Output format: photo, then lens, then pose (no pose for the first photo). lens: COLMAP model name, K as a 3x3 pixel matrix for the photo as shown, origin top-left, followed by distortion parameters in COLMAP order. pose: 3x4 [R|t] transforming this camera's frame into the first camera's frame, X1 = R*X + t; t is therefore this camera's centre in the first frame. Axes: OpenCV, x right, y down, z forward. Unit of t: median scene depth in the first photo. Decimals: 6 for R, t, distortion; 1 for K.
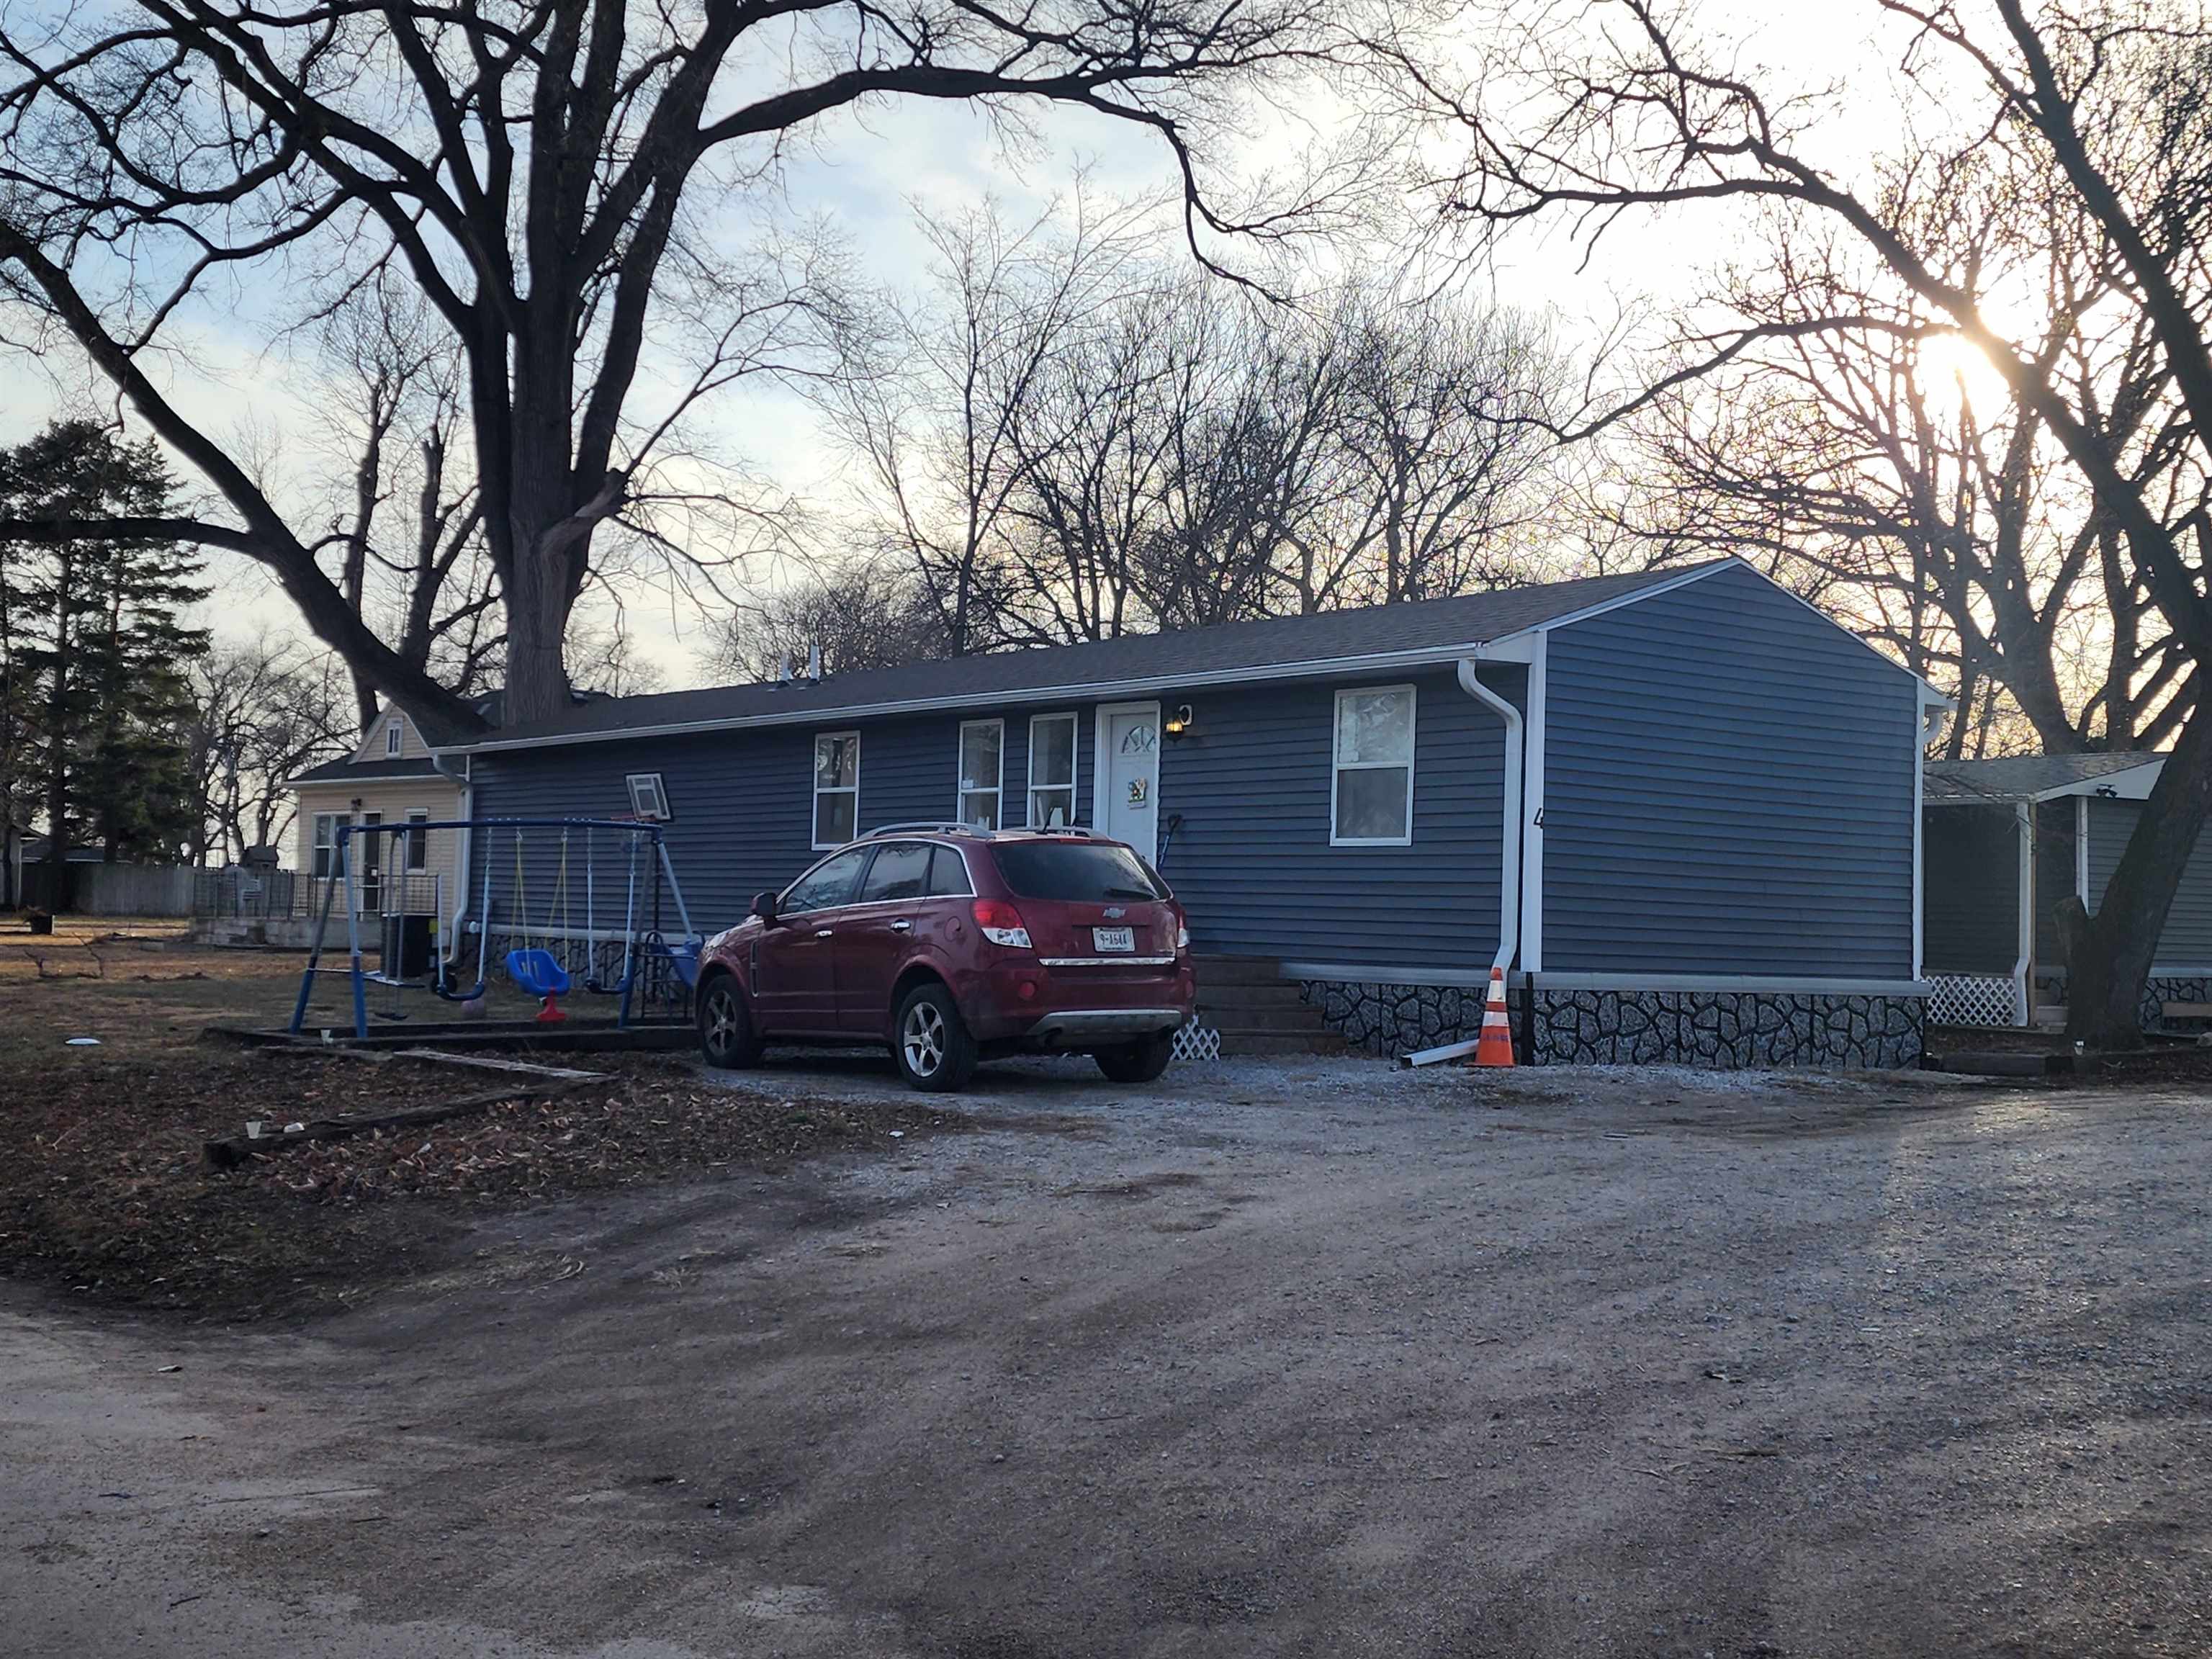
lens RADIAL K [[2521.5, 0, 1106.0], [0, 2521.5, 829.5], [0, 0, 1]] dist [0.195506, -0.467093]
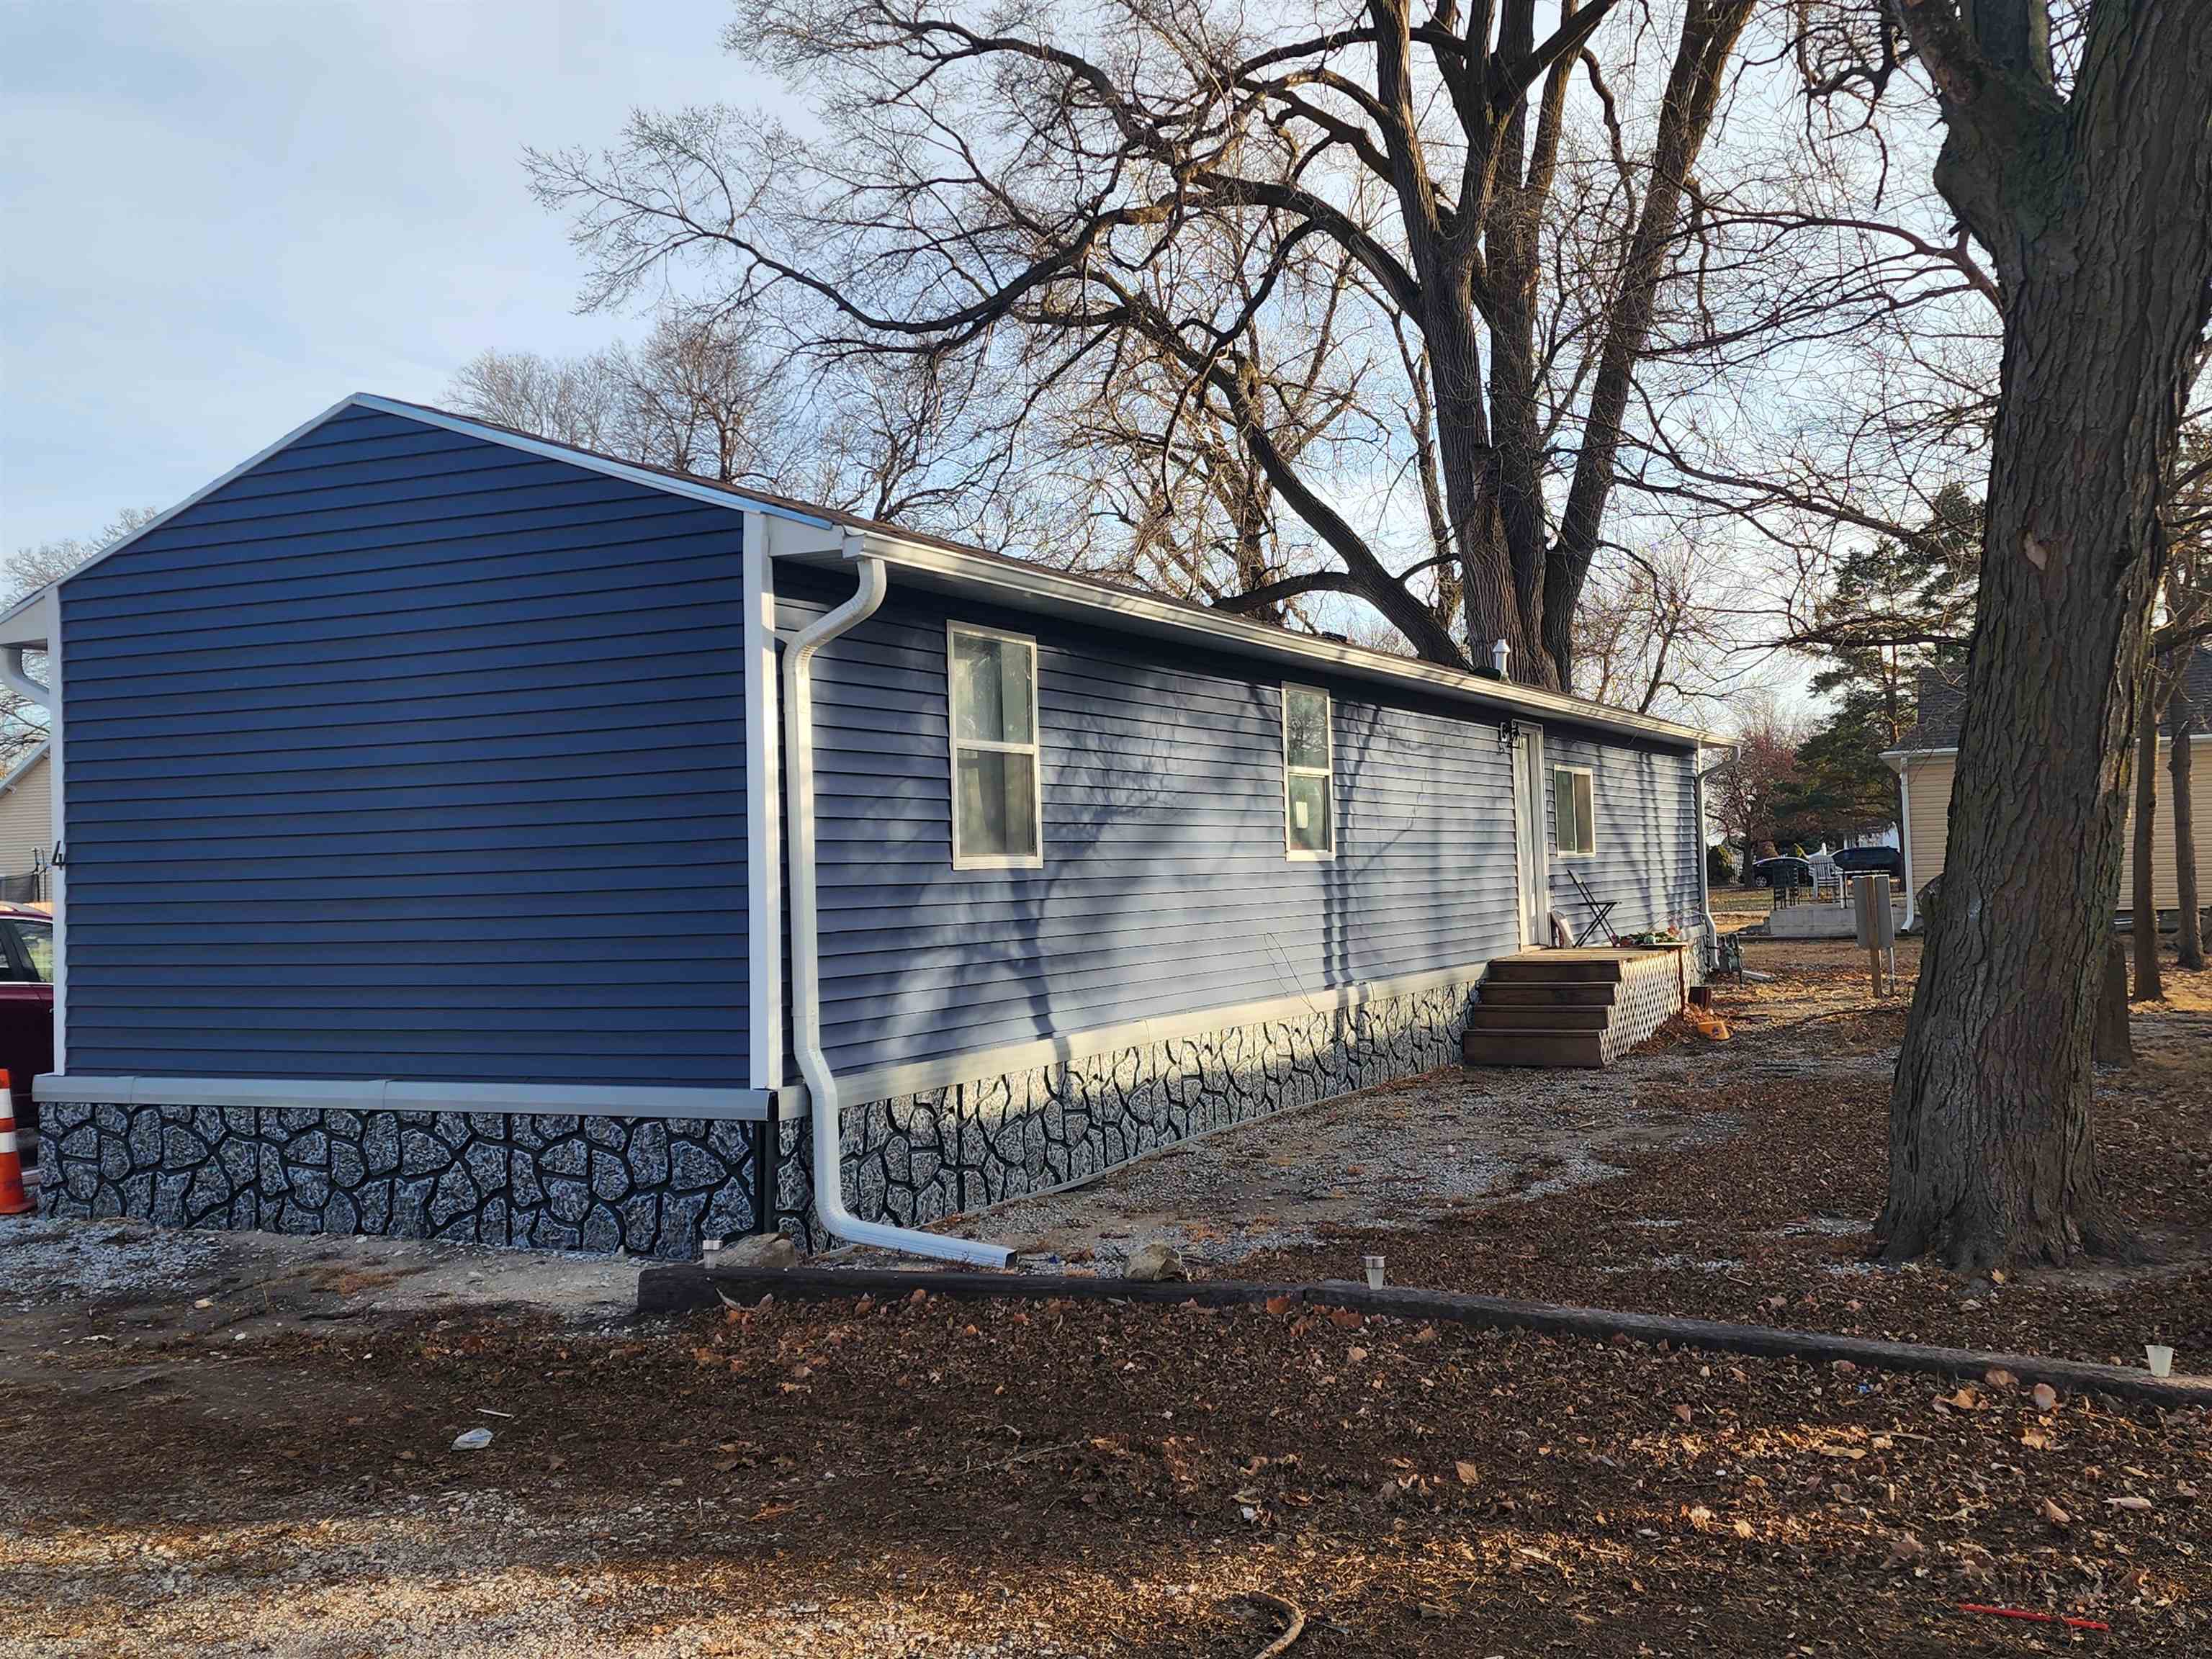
lens RADIAL K [[2279.9, 0, 1099.3], [0, 2279.9, 834.2], [0, 0, 1]] dist [-0.010867, 0.007817]
pose [[0.472551, -0.069992, -0.878520, 0.814097], [0.069689, 0.996688, -0.041922, 0.034019], [0.878544, -0.041413, 0.475863, 0.903285]]
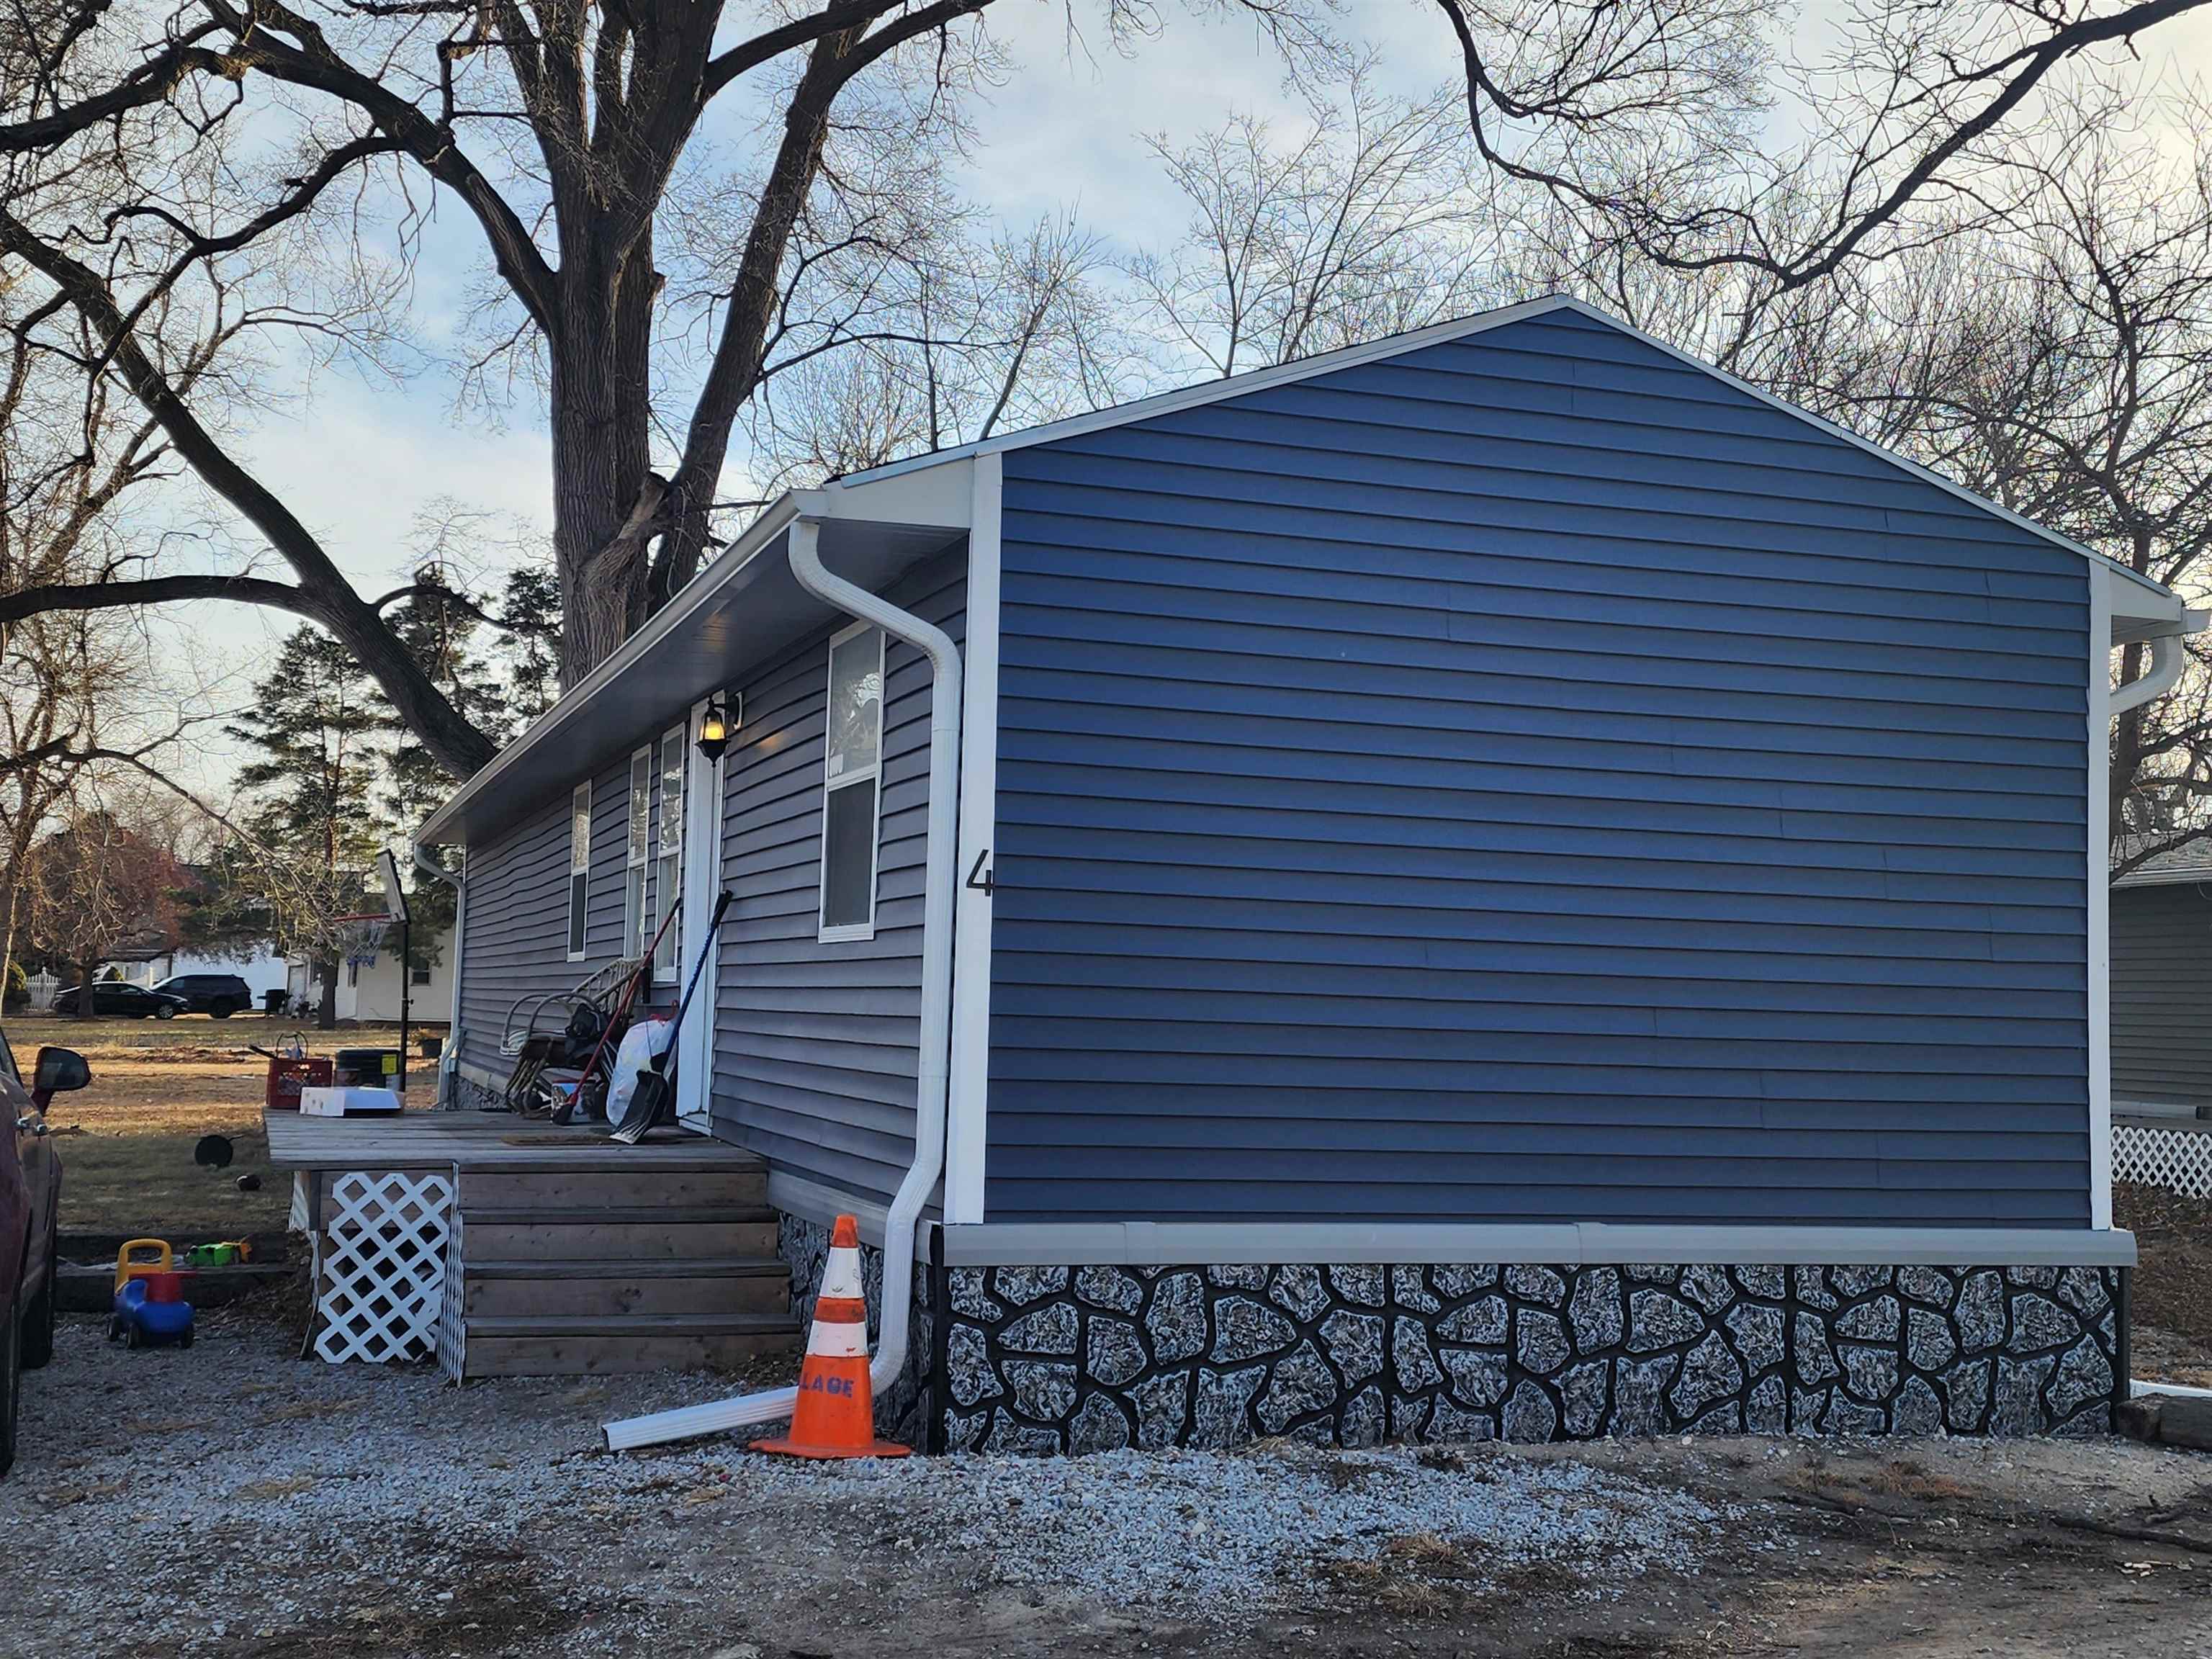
lens RADIAL K [[2521.5, 0, 1106.0], [0, 2521.5, 829.5], [0, 0, 1]] dist [0.195506, -0.467093]
pose [[0.954876, -0.026797, -0.295793, 0.305784], [0.013985, 0.998873, -0.045347, 0.007722], [0.296674, 0.039164, 0.954175, 0.553369]]
